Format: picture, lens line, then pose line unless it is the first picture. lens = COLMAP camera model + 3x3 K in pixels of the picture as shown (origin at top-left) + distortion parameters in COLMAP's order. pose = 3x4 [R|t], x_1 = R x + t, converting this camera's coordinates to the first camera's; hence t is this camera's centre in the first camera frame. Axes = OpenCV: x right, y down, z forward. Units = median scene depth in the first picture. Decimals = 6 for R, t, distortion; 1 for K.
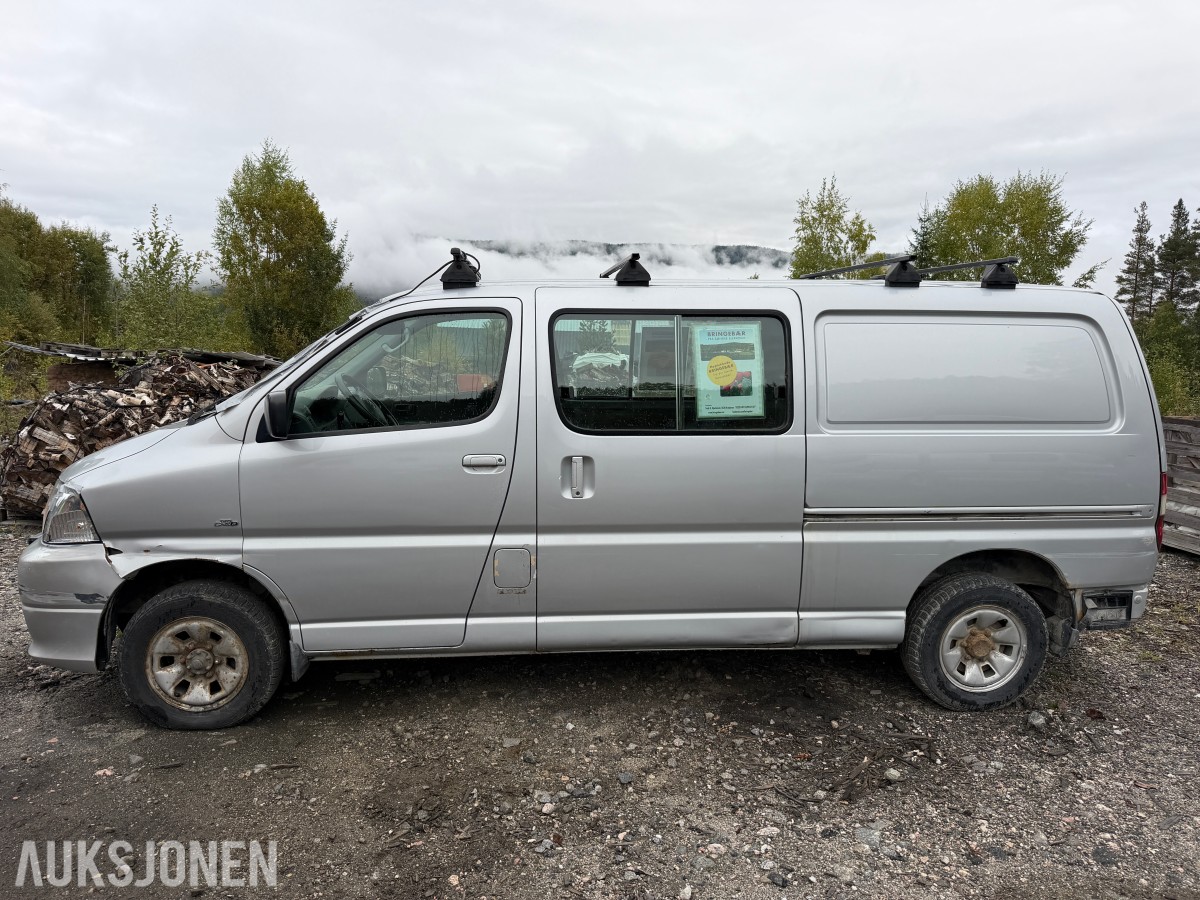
lens RADIAL K [[827.4, 0, 600.0], [0, 827.4, 450.0], [0, 0, 1]] dist [0.048013, -0.059064]
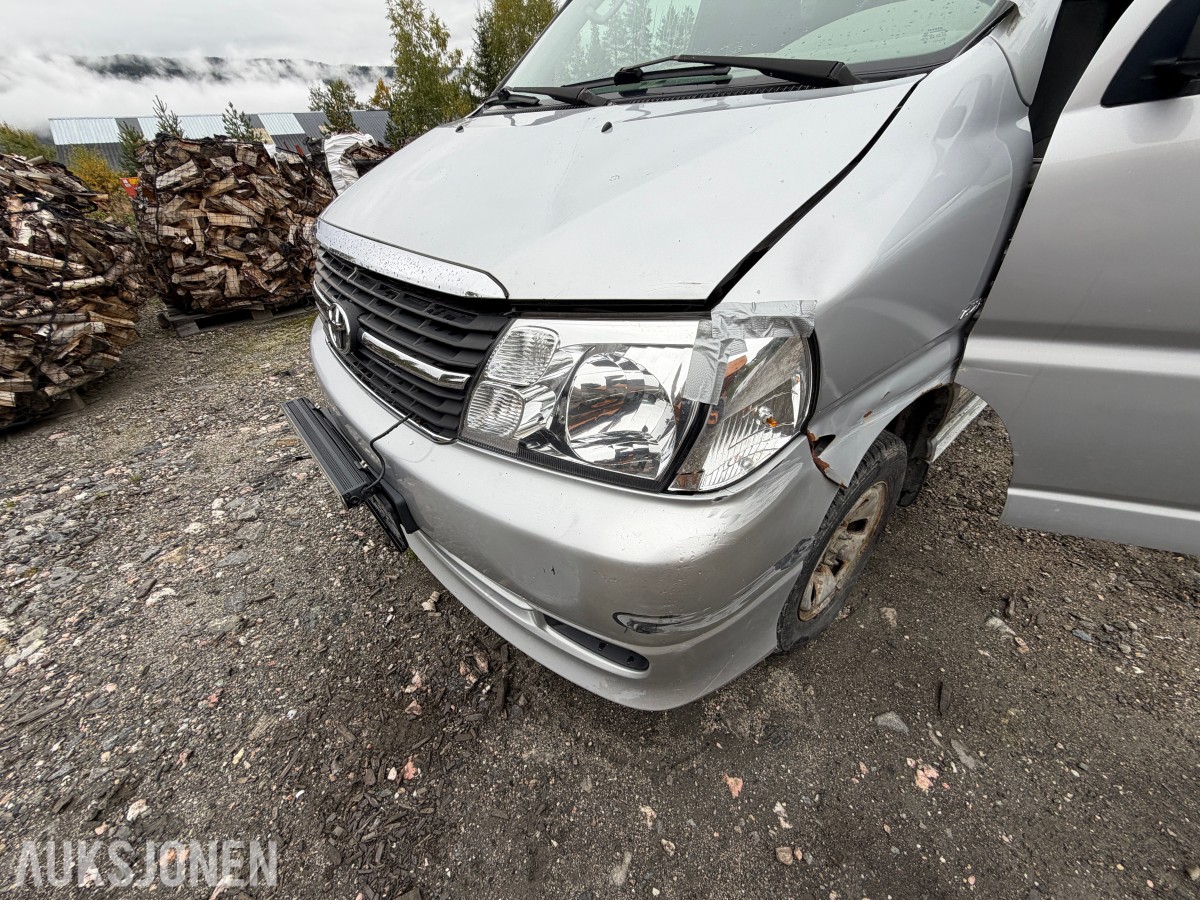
lens RADIAL K [[476.7, 0, 598.8], [0, 476.7, 450.4], [0, 0, 1]] dist [0.001649, -0.000031]
pose [[0.815294, -0.377272, 0.439274, -0.757159], [0.149472, 0.870025, 0.469804, -0.003877], [-0.559423, -0.317369, 0.765717, 0.851350]]
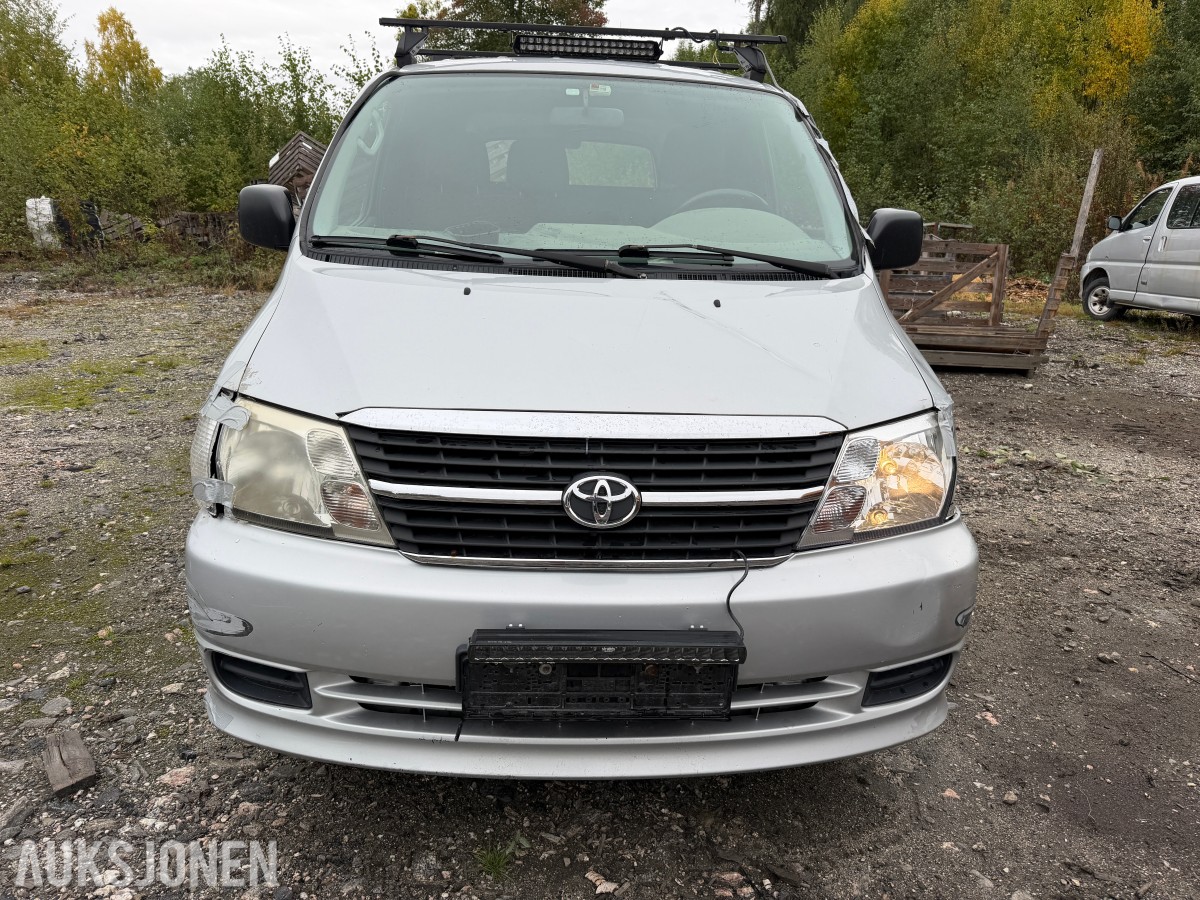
lens RADIAL K [[839.1, 0, 600.0], [0, 839.1, 450.0], [0, 0, 1]] dist [0.061449, -0.073078]
pose [[0.045758, -0.311856, 0.949027, -1.159981], [0.113787, 0.945466, 0.305199, -0.123097], [-0.992451, 0.094022, 0.078748, 1.150869]]
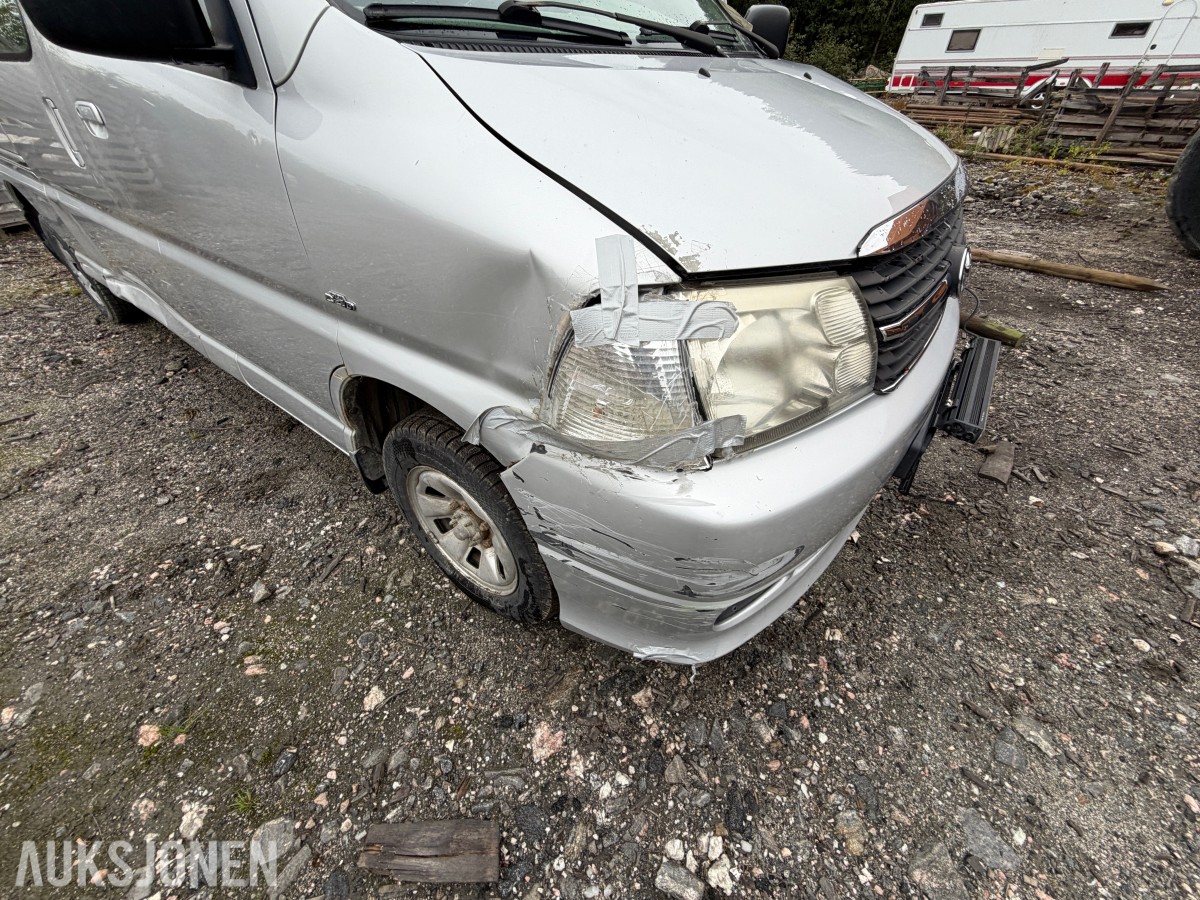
lens RADIAL K [[474.6, 0, 596.0], [0, 474.6, 452.3], [0, 0, 1]] dist [0.001266, -0.000199]
pose [[-0.734165, -0.441074, 0.516194, -0.764055], [0.088038, 0.692001, 0.716508, -0.109032], [-0.673240, 0.571480, -0.469212, 1.545603]]
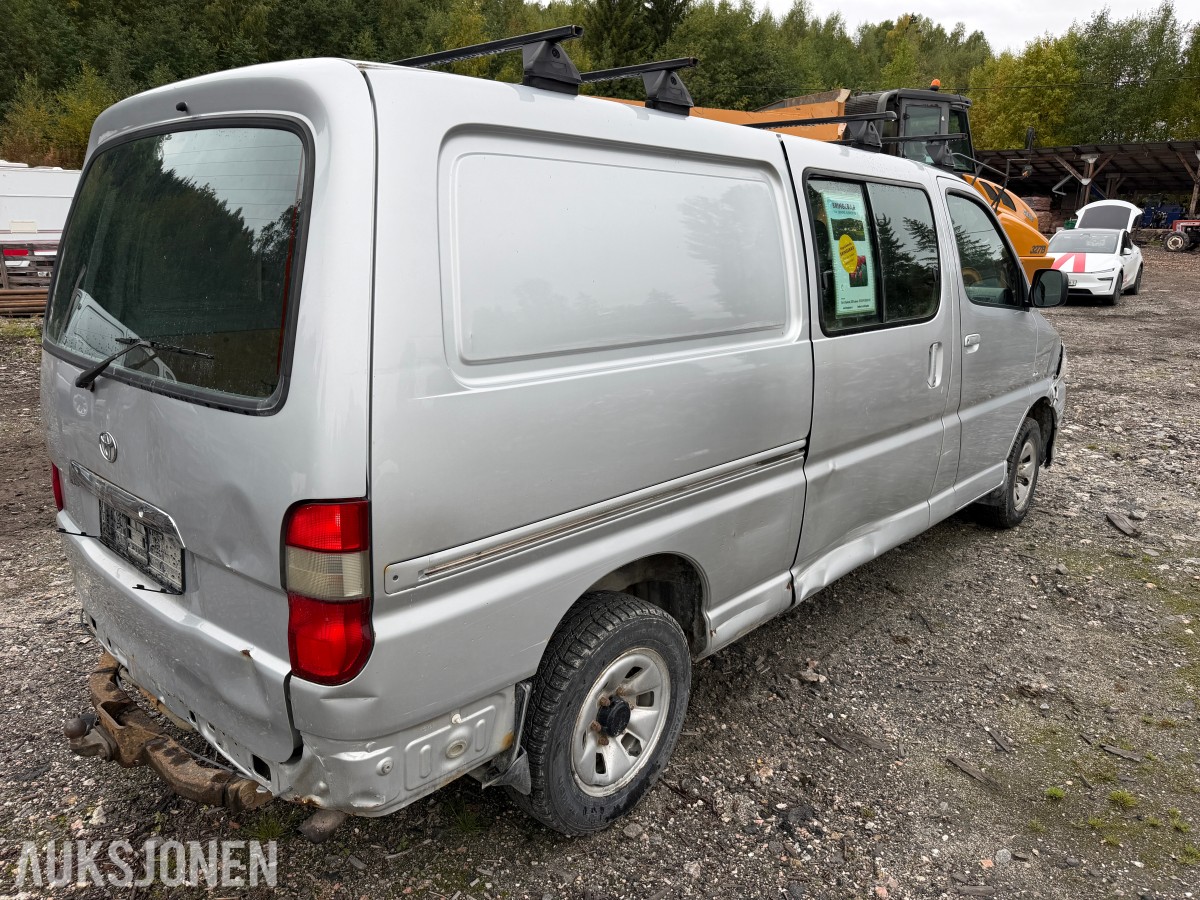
lens RADIAL K [[854.6, 0, 622.2], [0, 854.6, 454.7], [0, 0, 1]] dist [-0.003035, -0.000751]
pose [[-0.732611, 0.141642, -0.665747, 0.863565], [-0.132069, 0.929937, 0.343183, -0.237281], [0.667712, 0.339344, -0.662575, 1.950785]]
